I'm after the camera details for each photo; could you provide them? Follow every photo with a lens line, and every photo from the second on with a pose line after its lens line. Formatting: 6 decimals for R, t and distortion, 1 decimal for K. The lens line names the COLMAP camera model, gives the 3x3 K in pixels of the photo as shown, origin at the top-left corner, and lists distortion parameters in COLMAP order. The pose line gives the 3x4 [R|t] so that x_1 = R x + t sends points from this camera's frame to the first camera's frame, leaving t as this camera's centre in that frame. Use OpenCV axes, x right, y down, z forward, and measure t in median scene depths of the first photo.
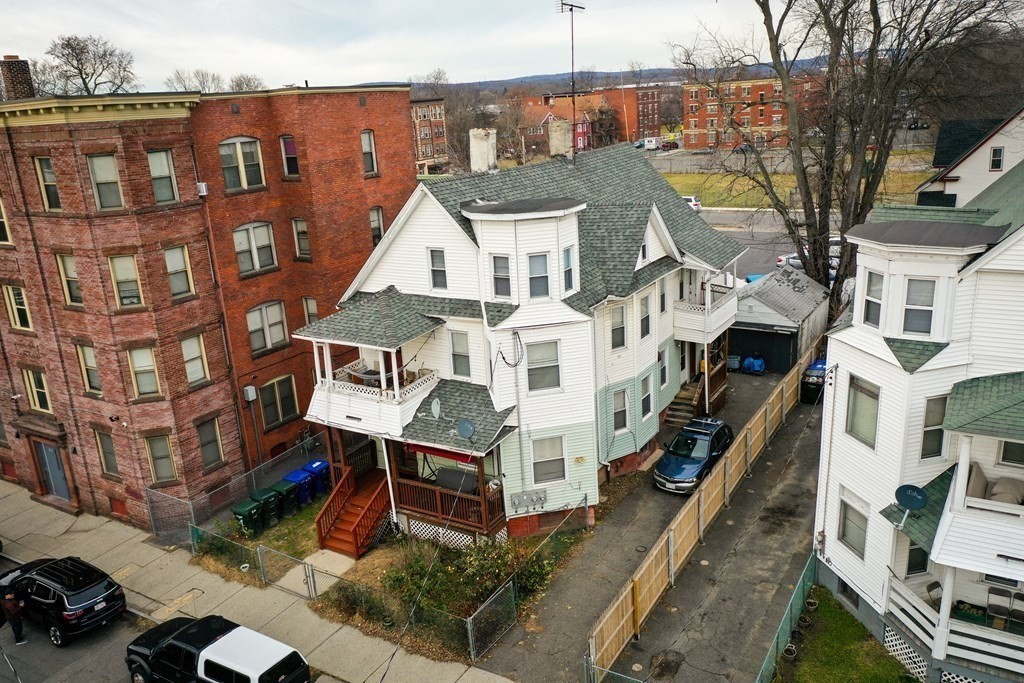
lens RADIAL K [[818.4, 0, 512.0], [0, 818.4, 341.5], [0, 0, 1]] dist [0.004503, 0.005545]
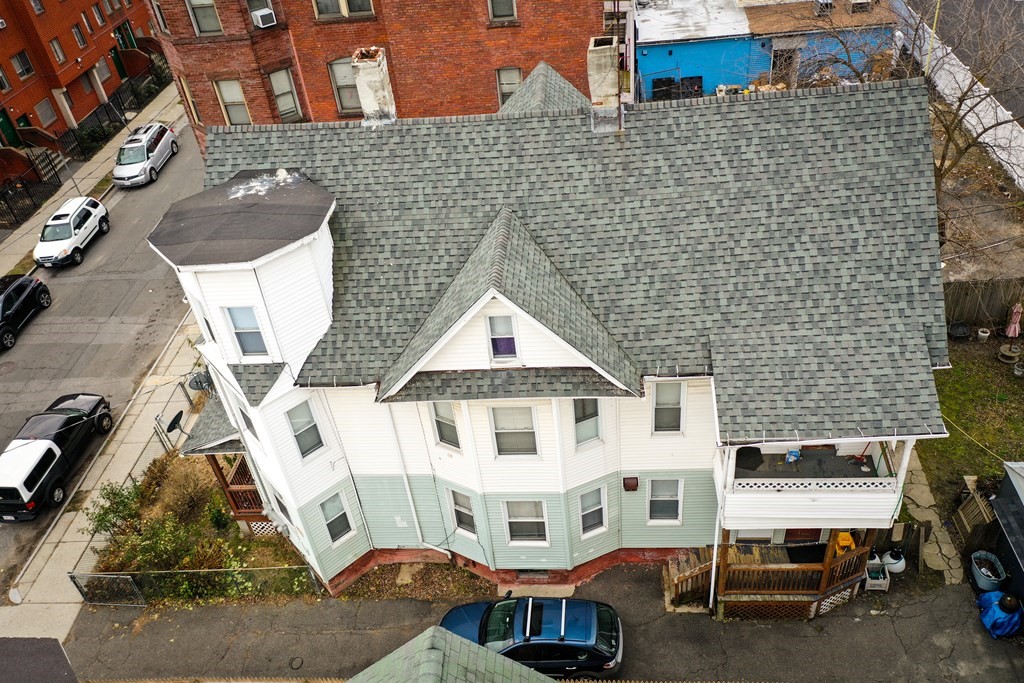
lens RADIAL K [[818.4, 0, 512.0], [0, 818.4, 341.5], [0, 0, 1]] dist [0.004503, 0.005545]
pose [[0.447483, 0.564977, -0.693225, 0.574217], [-0.182991, 0.816611, 0.547413, -0.443737], [0.875371, -0.118104, 0.468805, 0.781165]]
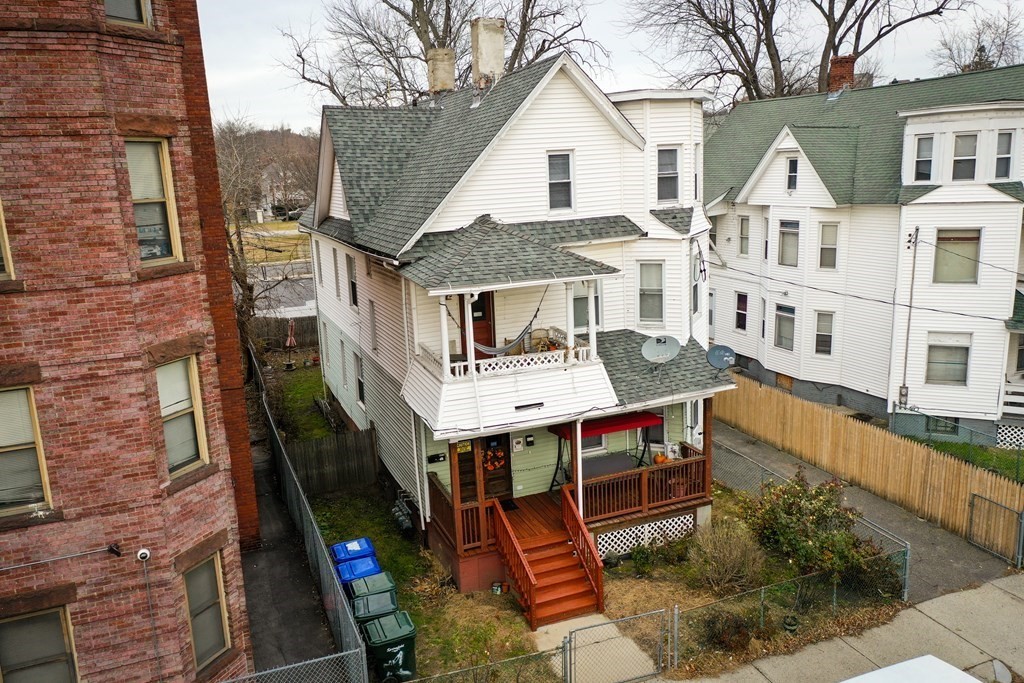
lens RADIAL K [[818.4, 0, 512.0], [0, 818.4, 341.5], [0, 0, 1]] dist [0.004503, 0.005545]
pose [[0.596247, -0.138954, 0.790684, -0.700480], [0.239864, 0.970752, -0.010281, 0.046836], [-0.766130, 0.195787, 0.612138, 0.601072]]
